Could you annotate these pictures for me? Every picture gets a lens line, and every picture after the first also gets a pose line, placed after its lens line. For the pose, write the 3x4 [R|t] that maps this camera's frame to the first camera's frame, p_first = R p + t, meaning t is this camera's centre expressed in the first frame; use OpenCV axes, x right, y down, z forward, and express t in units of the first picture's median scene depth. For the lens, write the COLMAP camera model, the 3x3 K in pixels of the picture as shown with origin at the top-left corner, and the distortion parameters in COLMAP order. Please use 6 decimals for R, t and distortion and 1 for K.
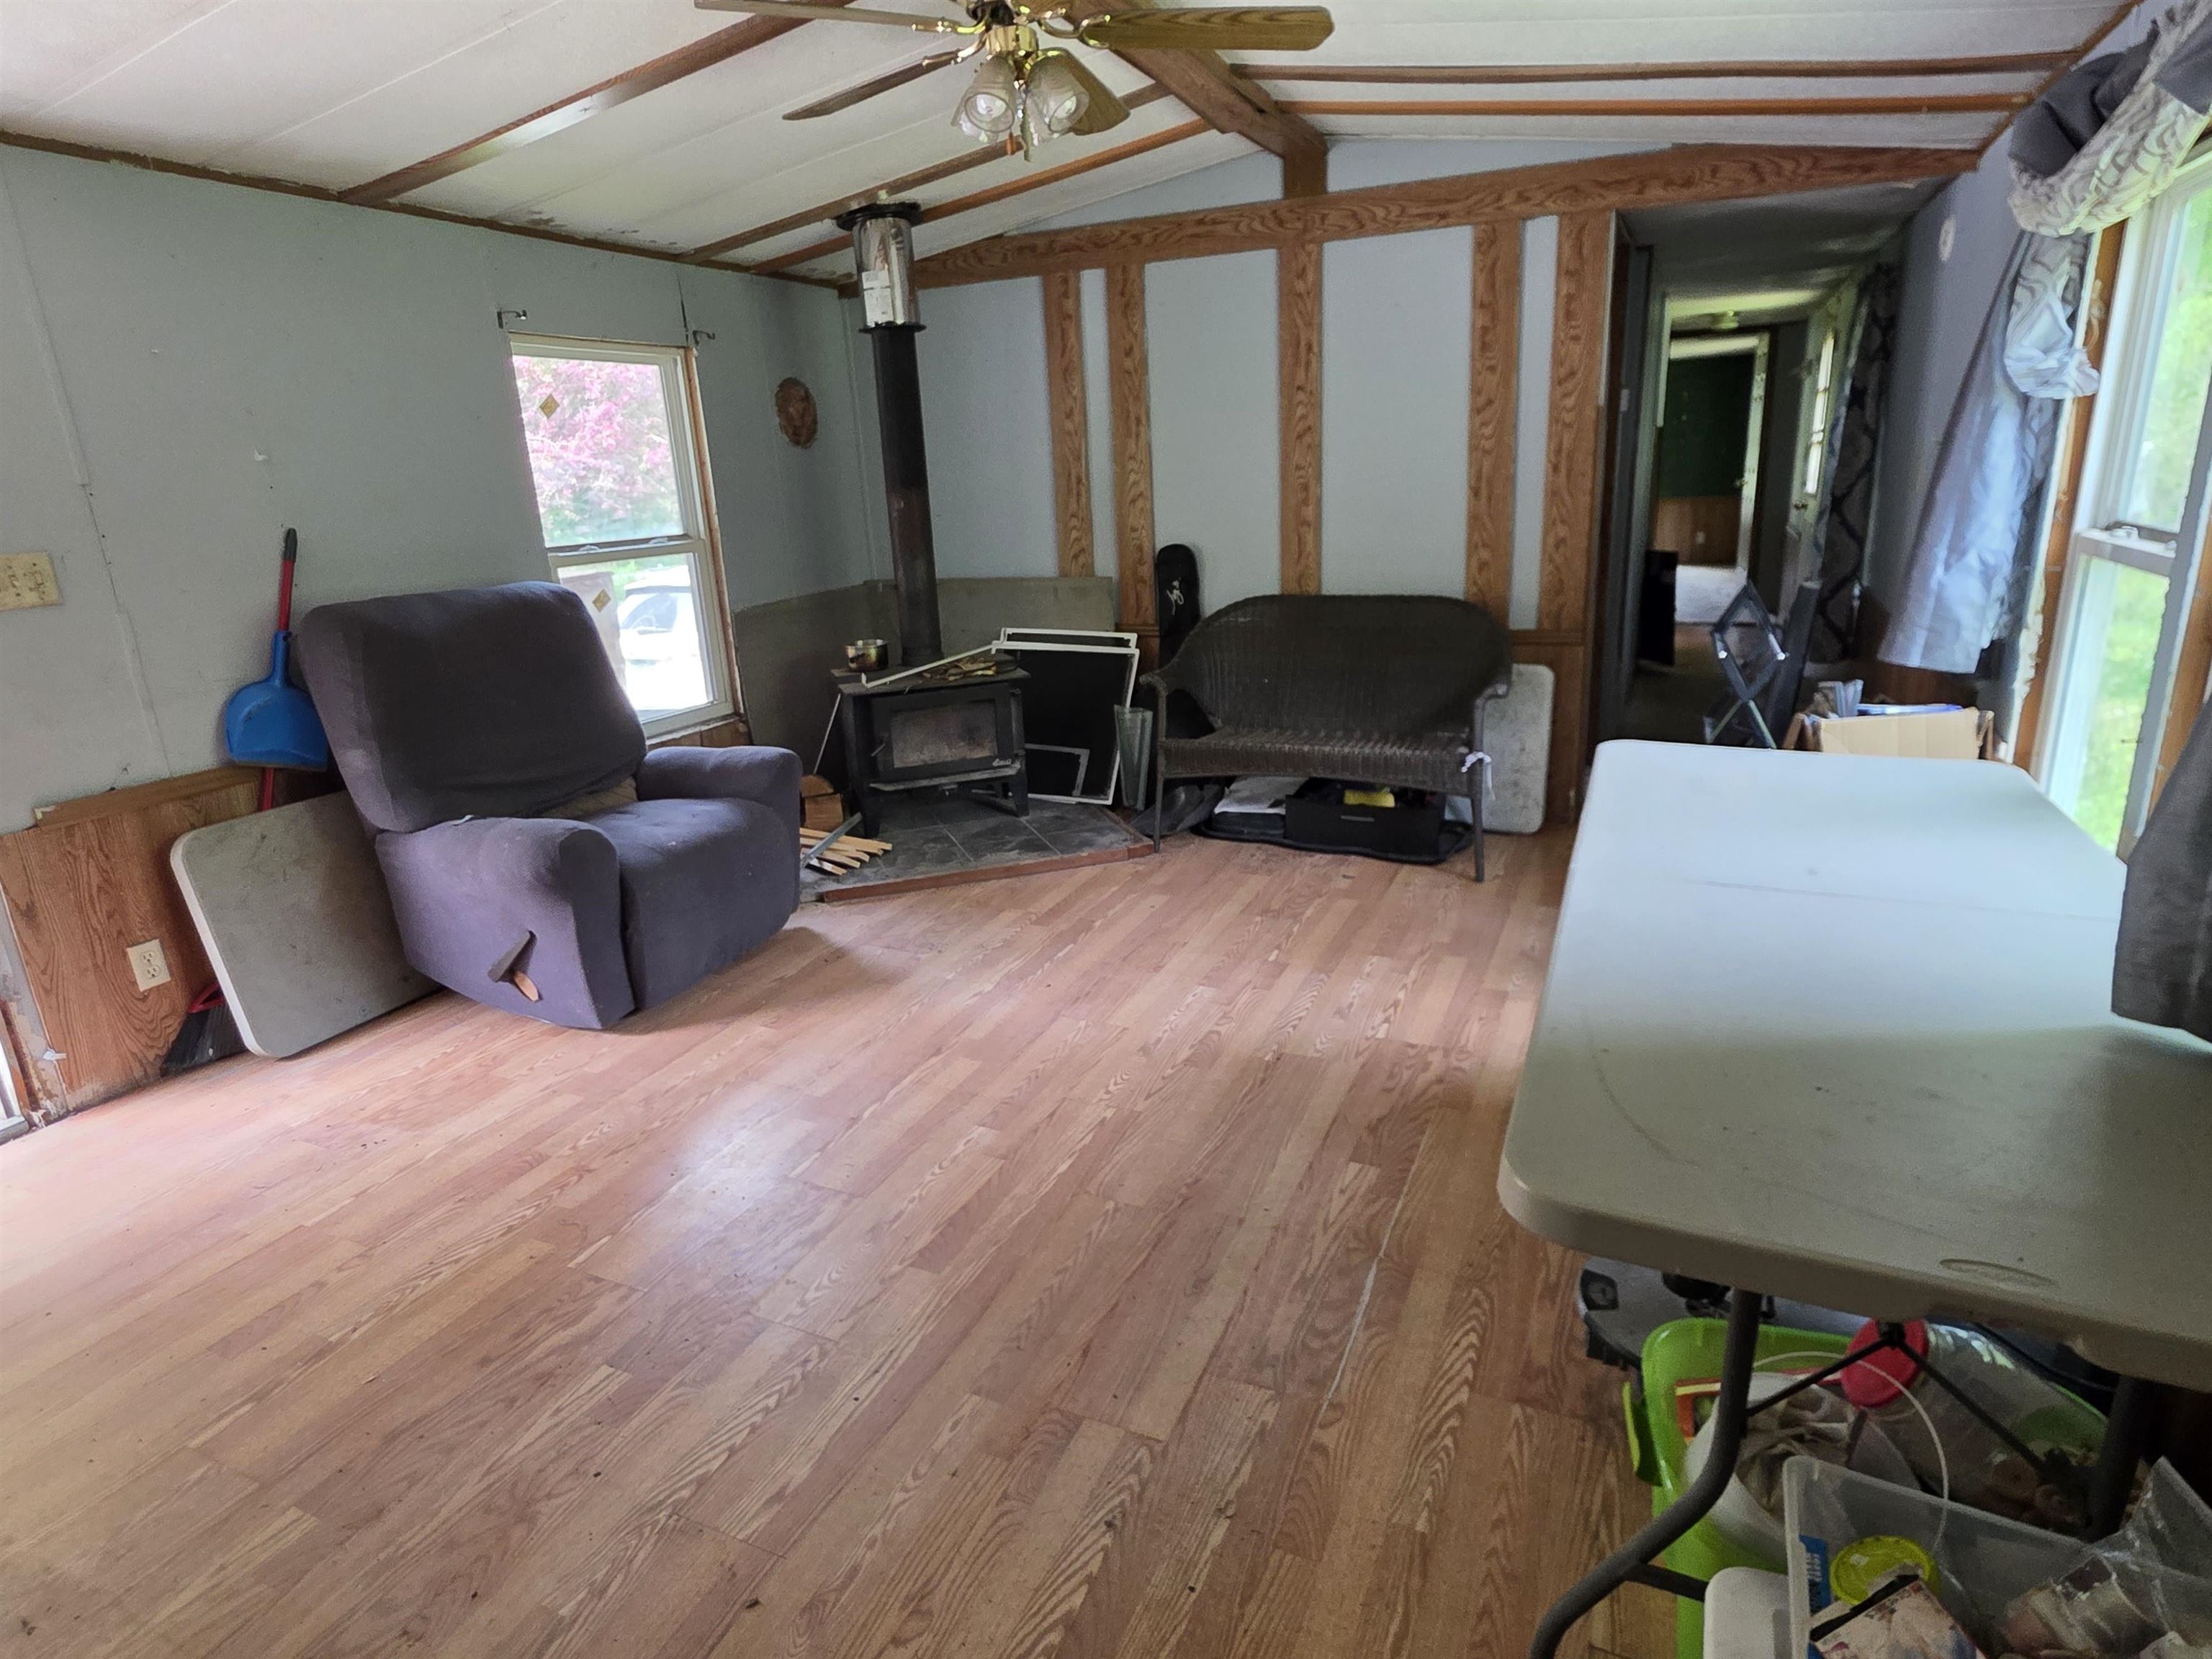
lens RADIAL K [[1215.9, 0, 1106.0], [0, 1215.9, 829.5], [0, 0, 1]] dist [0.005770, -0.001262]
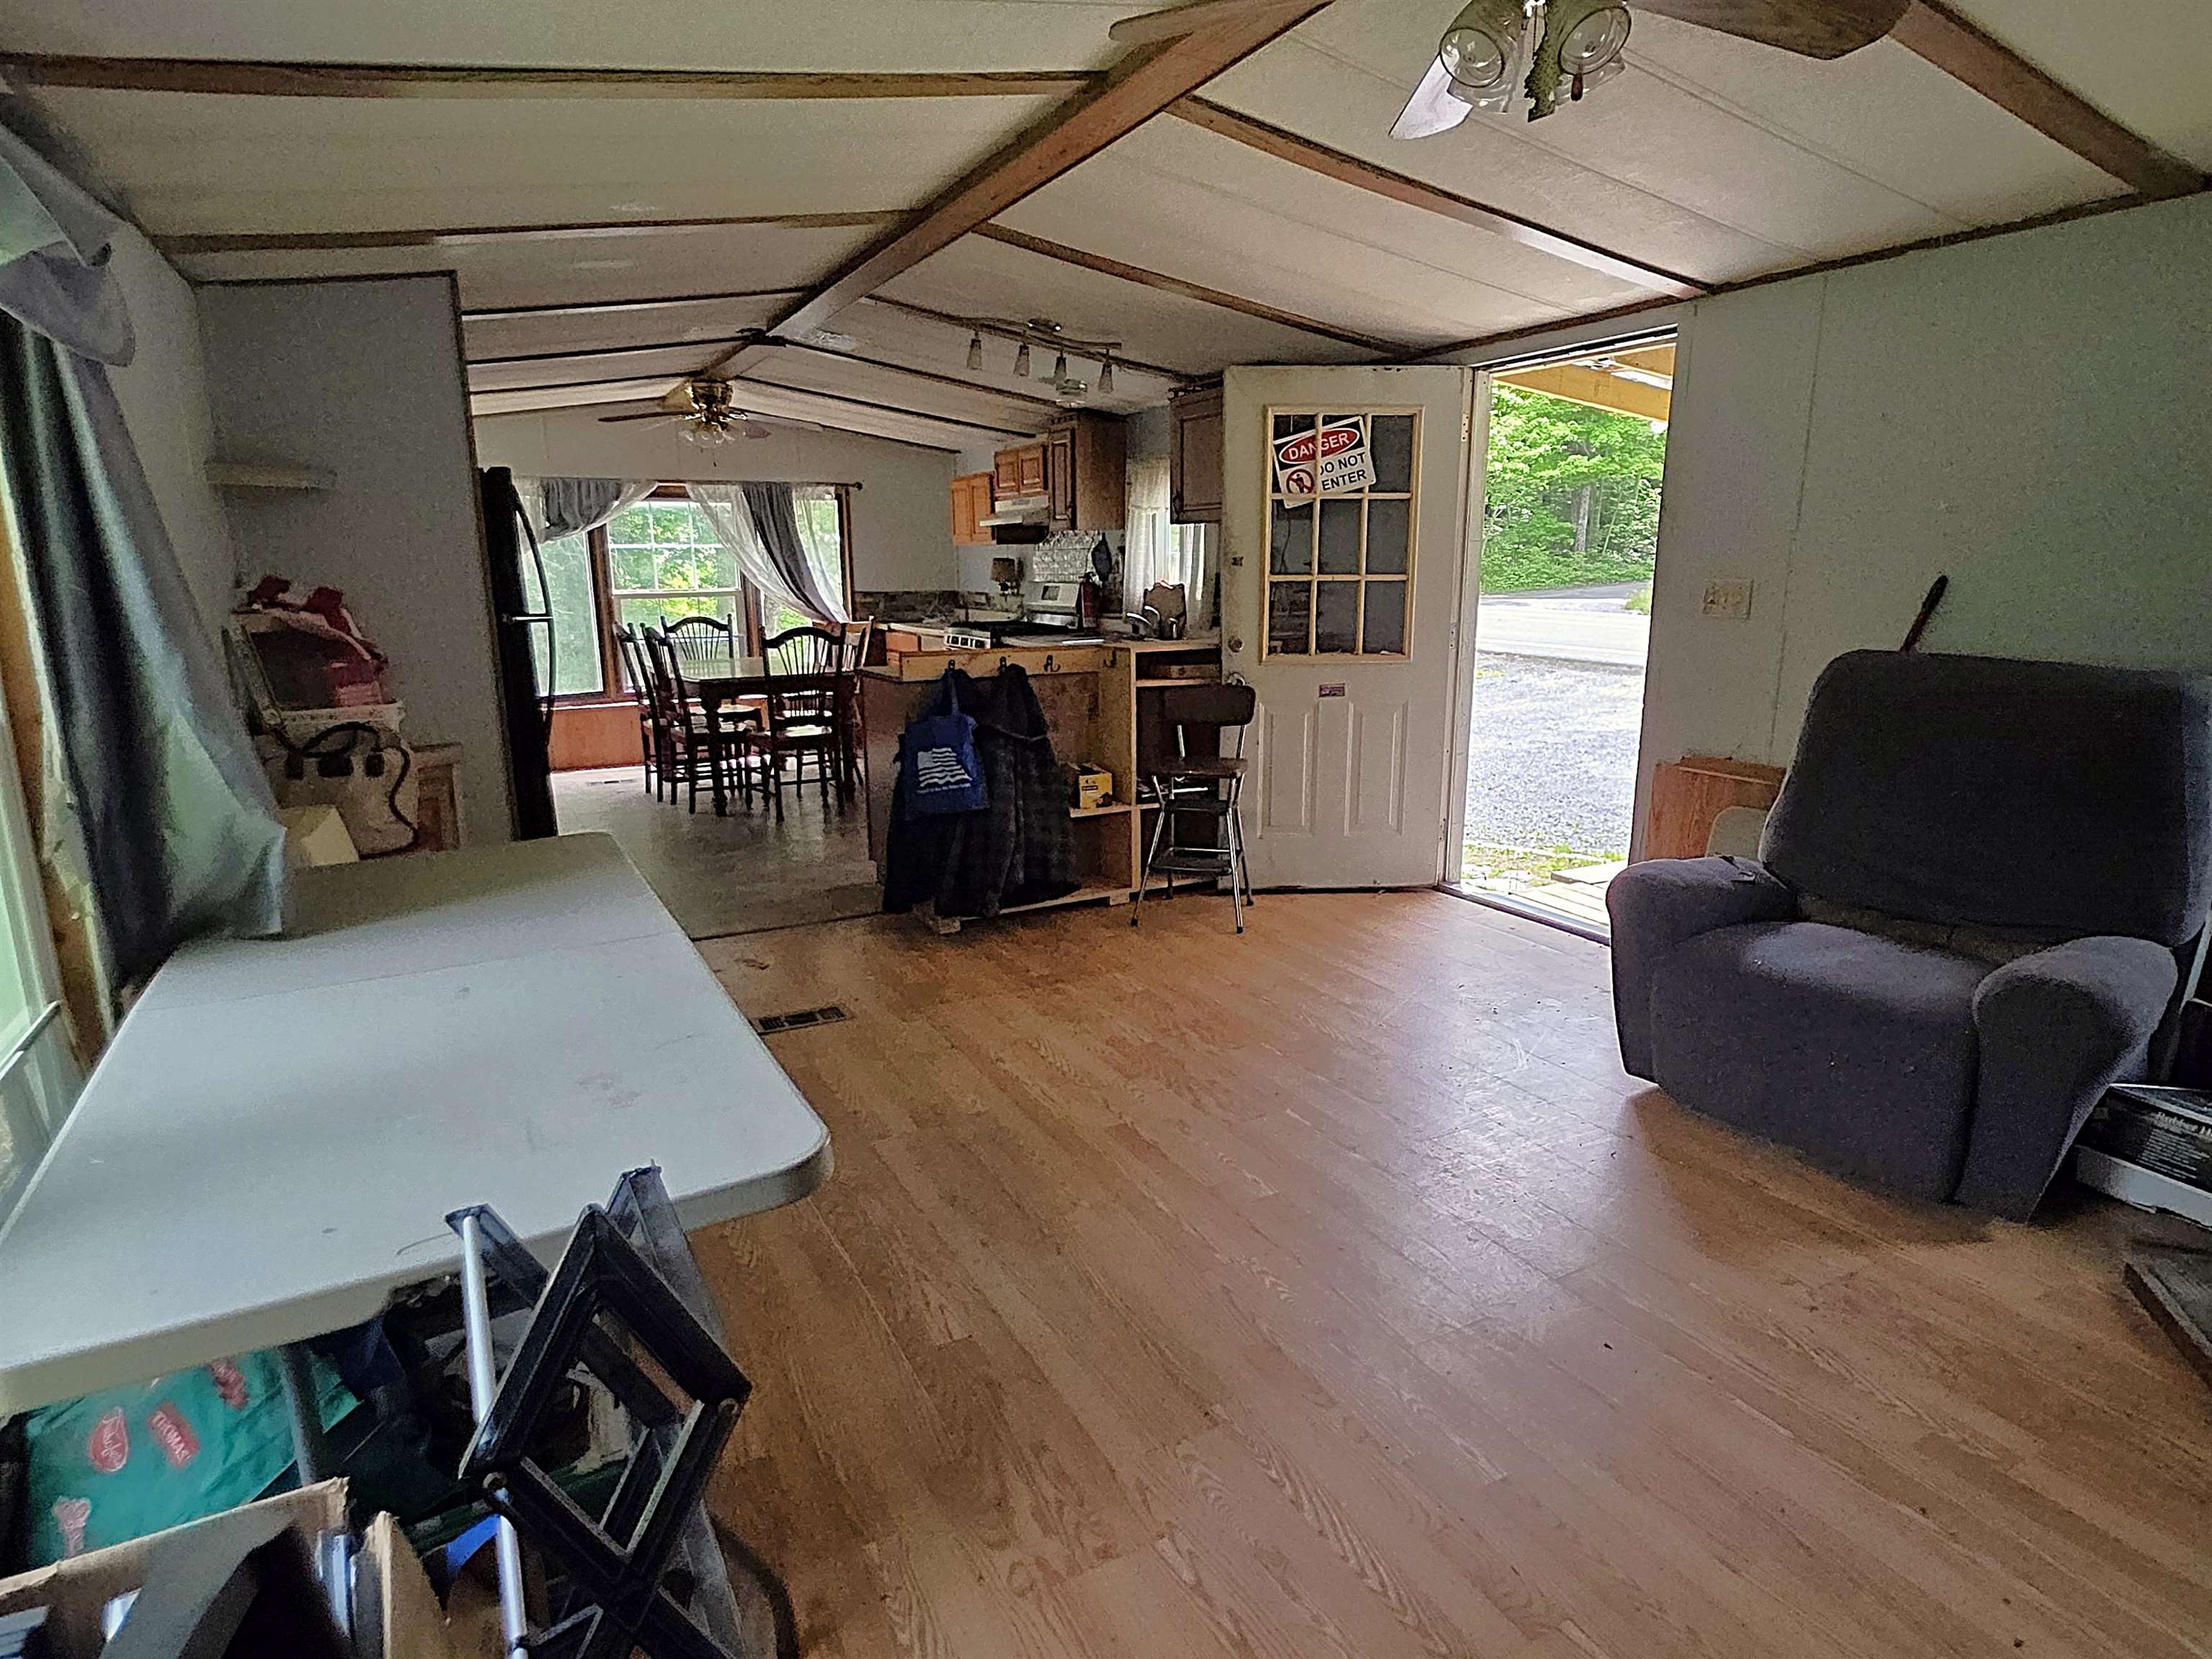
lens RADIAL K [[1219.5, 0, 1106.0], [0, 1219.5, 829.5], [0, 0, 1]] dist [0.001923, -0.000499]
pose [[-0.605393, 0.217292, -0.765691, 0.428294], [-0.198820, 0.890230, 0.409831, -0.254822], [0.770694, 0.400344, -0.495737, 0.792502]]
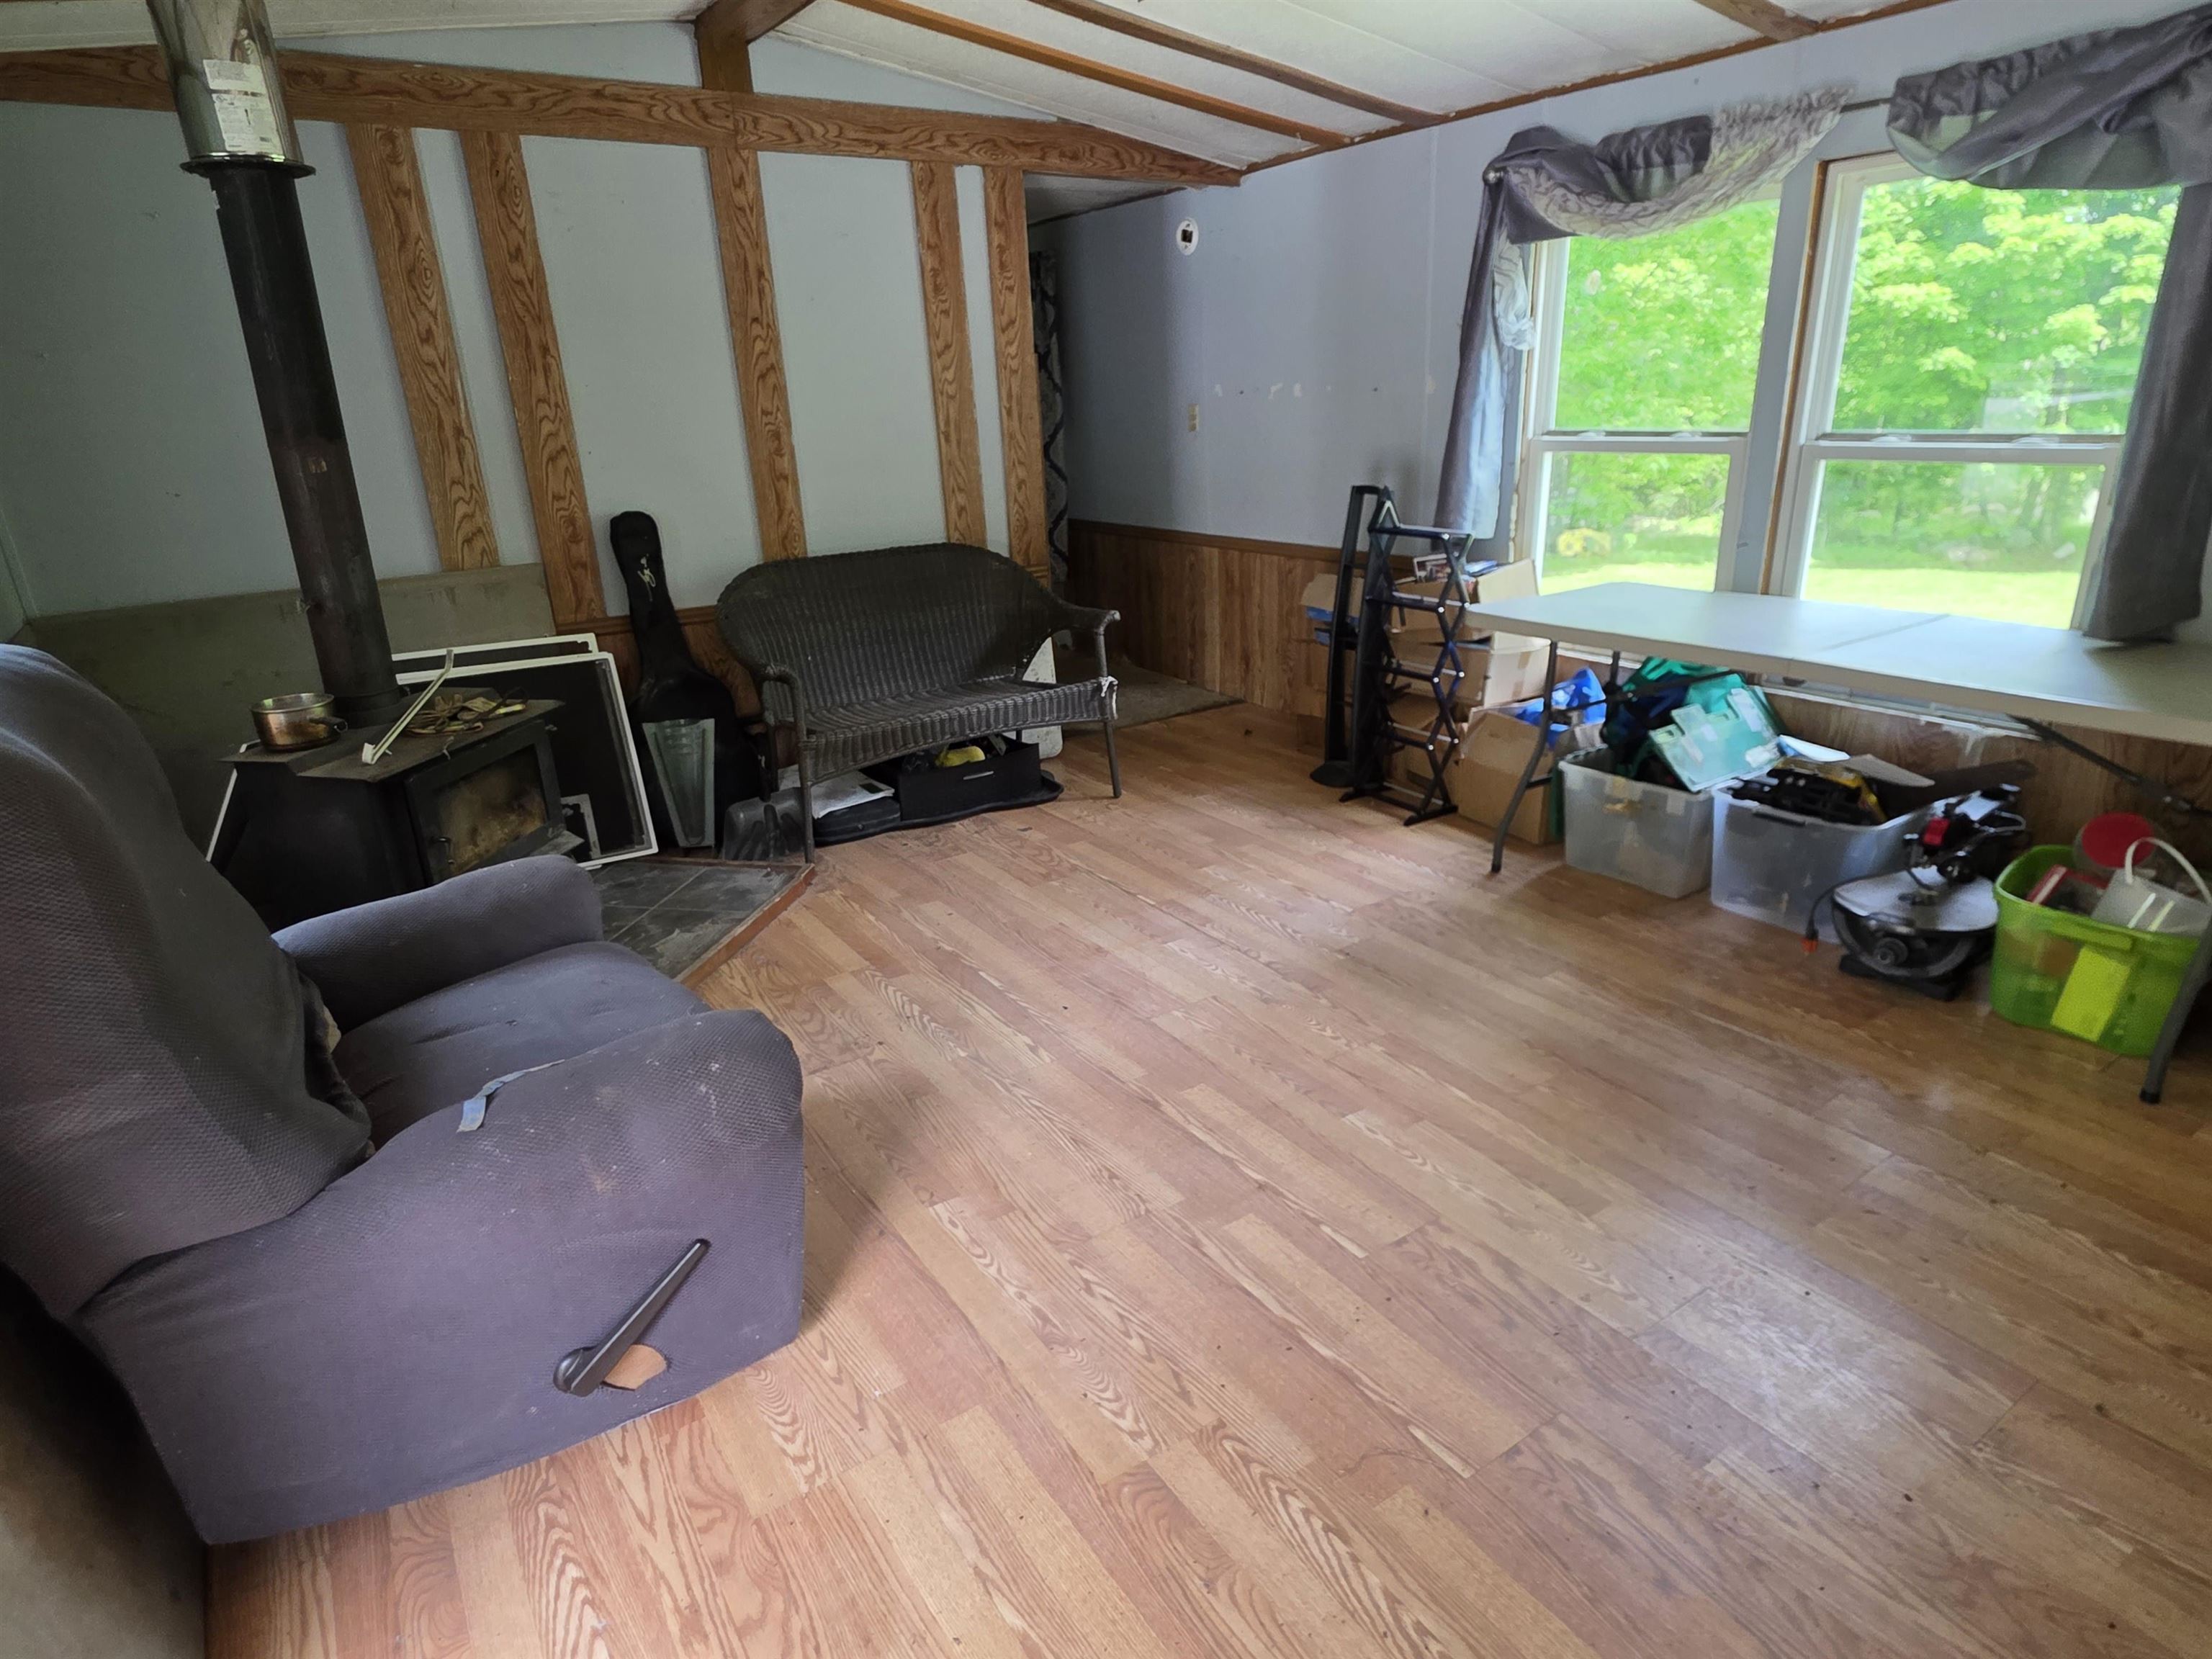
lens RADIAL K [[1219.5, 0, 1106.0], [0, 1219.5, 829.5], [0, 0, 1]] dist [0.001923, -0.000499]
pose [[0.528406, -0.266987, 0.805919, -0.537369], [0.260659, 0.954436, 0.145286, -0.083410], [-0.807988, 0.133301, 0.573922, 0.373700]]
